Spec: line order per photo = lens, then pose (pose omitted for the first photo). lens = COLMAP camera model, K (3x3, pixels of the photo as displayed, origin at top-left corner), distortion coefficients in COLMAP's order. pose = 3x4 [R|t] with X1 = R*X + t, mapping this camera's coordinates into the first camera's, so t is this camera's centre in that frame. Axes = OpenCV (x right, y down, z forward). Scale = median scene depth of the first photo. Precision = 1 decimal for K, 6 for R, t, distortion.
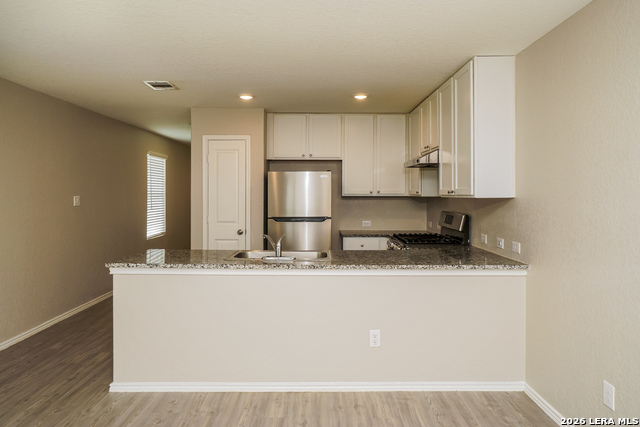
lens RADIAL K [[407.2, 0, 320.0], [0, 407.2, 213.5], [0, 0, 1]] dist [0.004455, -0.001419]
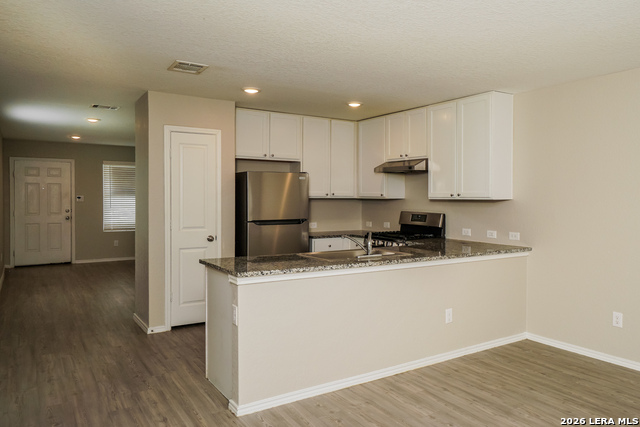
lens RADIAL K [[464.0, 0, 320.0], [0, 464.0, 213.5], [0, 0, 1]] dist [0.005188, 0.003615]
pose [[0.841899, -0.016042, 0.539397, -0.800705], [0.019728, 0.999805, -0.001056, -0.003871], [-0.539274, 0.011530, 0.842051, 0.033723]]
